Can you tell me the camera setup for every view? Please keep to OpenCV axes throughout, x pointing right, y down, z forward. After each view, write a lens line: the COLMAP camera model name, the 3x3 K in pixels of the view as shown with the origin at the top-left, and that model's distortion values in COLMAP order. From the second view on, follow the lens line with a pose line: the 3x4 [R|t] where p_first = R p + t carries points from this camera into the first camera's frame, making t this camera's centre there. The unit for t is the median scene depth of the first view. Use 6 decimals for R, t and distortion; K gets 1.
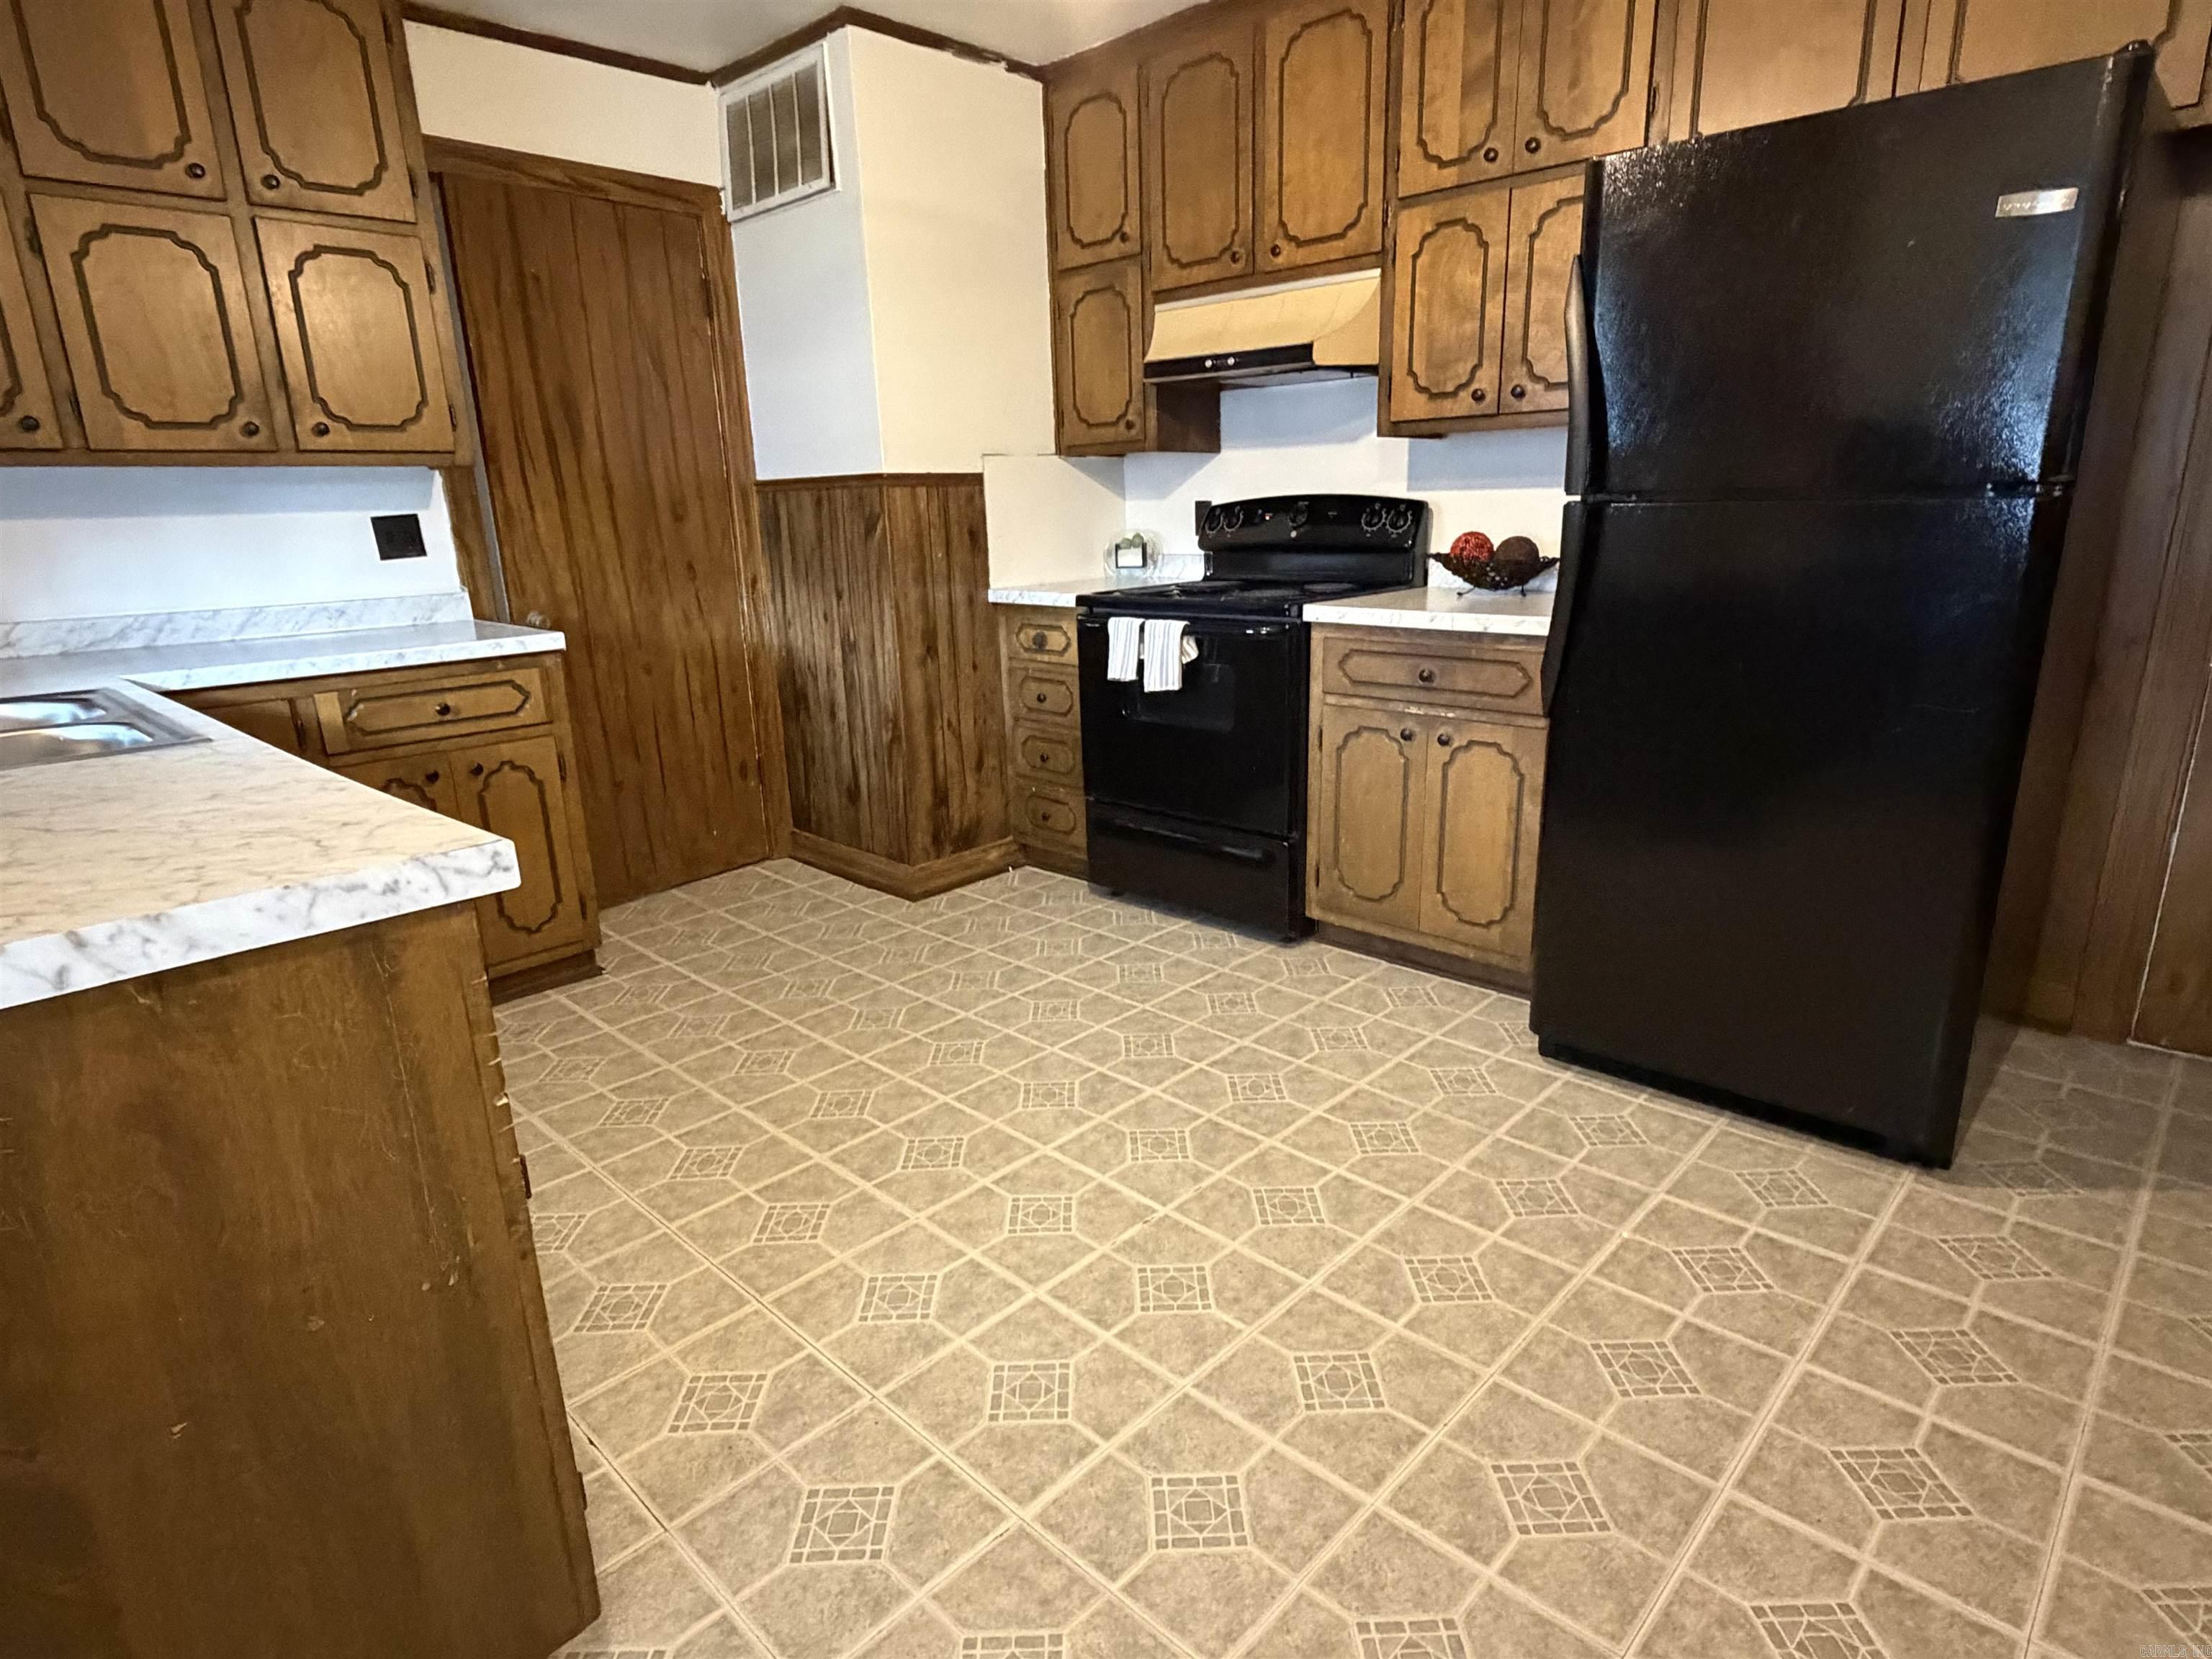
lens RADIAL K [[1210.5, 0, 1115.5], [0, 1210.5, 827.5], [0, 0, 1]] dist [-0.000219, 0.000844]
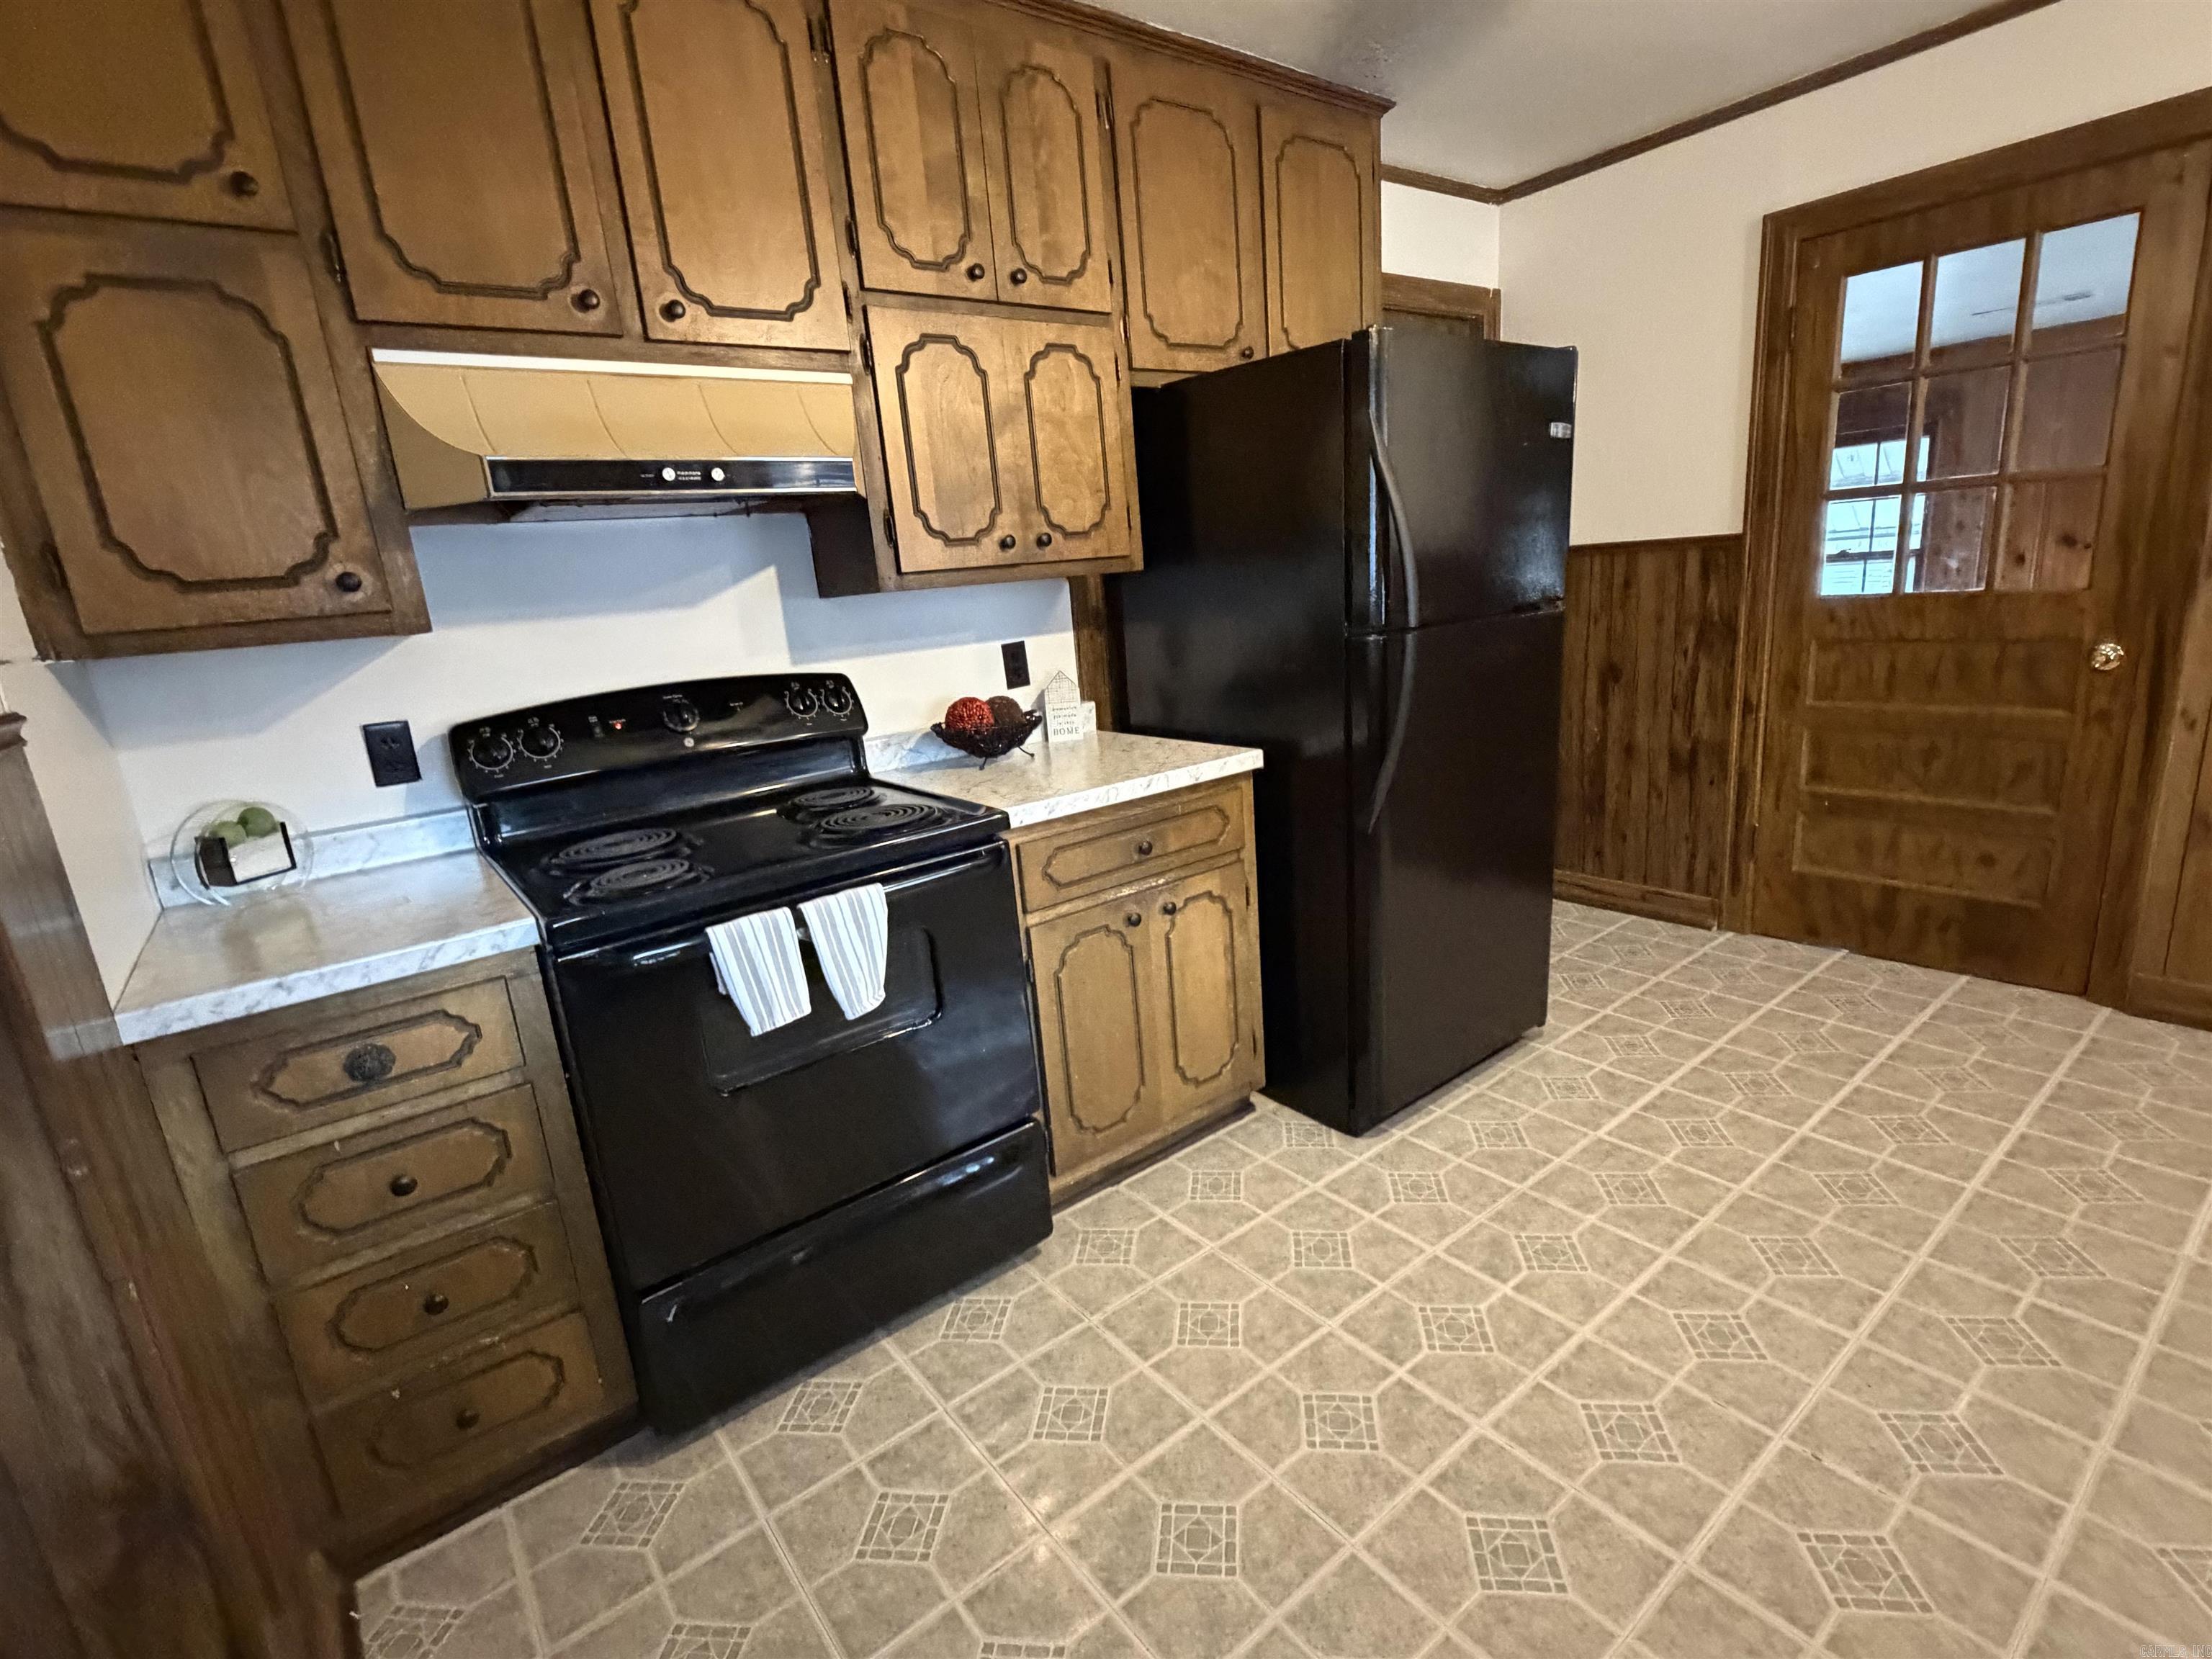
lens RADIAL K [[1051.7, 0, 1106.0], [0, 1051.7, 829.5], [0, 0, 1]] dist [-0.000262, 0.000164]
pose [[0.145721, -0.220221, 0.964504, -0.432805], [0.333966, 0.928634, 0.161574, -0.241878], [-0.931253, 0.298567, 0.208868, 0.768797]]
